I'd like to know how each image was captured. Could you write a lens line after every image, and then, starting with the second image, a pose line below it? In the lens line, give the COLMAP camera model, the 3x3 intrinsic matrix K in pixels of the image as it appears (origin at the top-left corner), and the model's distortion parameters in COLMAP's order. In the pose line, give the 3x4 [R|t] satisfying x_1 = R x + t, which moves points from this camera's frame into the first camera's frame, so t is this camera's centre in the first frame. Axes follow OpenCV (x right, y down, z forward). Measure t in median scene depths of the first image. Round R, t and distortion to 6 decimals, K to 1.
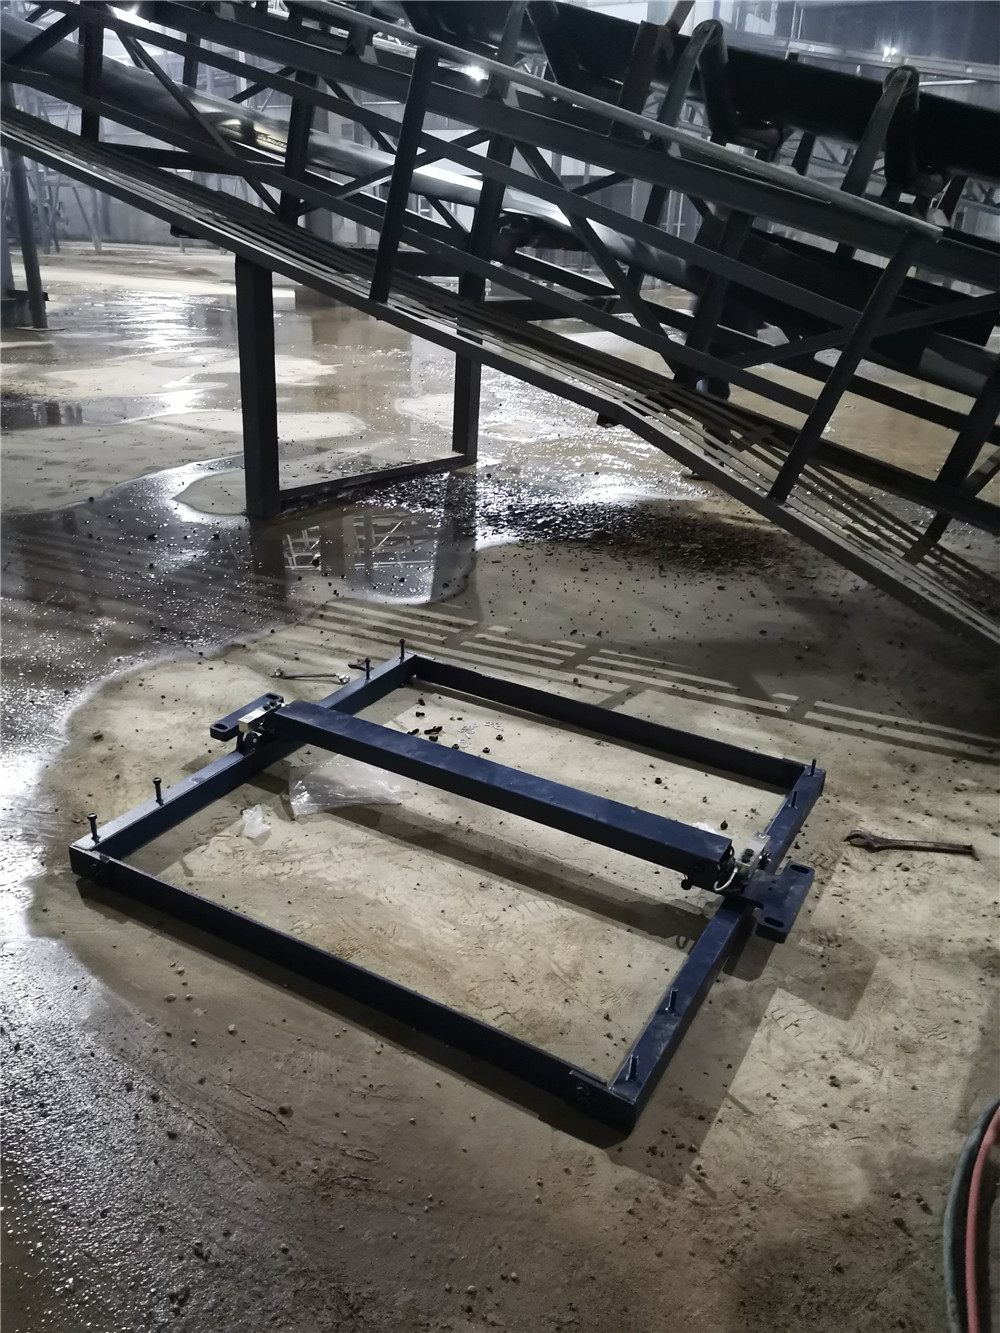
lens RADIAL K [[1008.8, 0, 499.6], [0, 1008.8, 666.1], [0, 0, 1]] dist [0.050085, 0.000647]
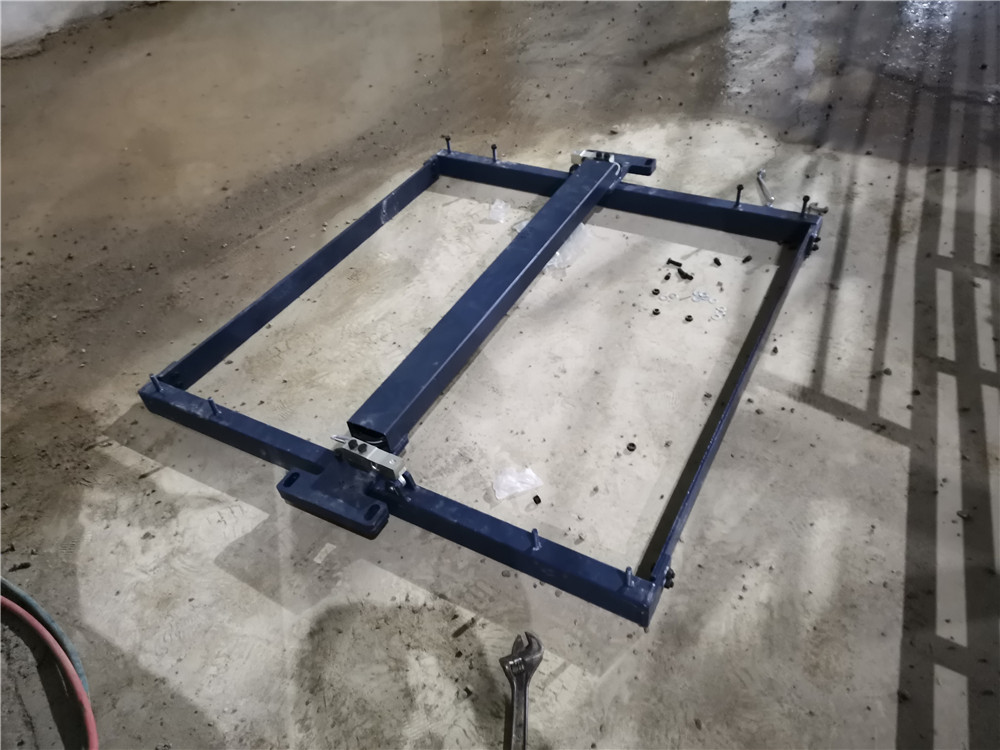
lens RADIAL K [[756.8, 0, 499.2], [0, 756.8, 375.4], [0, 0, 1]] dist [0.050085, 0.000647]
pose [[0.015119, 0.648910, -0.760715, 0.504367], [-0.347011, 0.716921, 0.604655, -0.224630], [0.937739, 0.254834, 0.236018, 0.643046]]
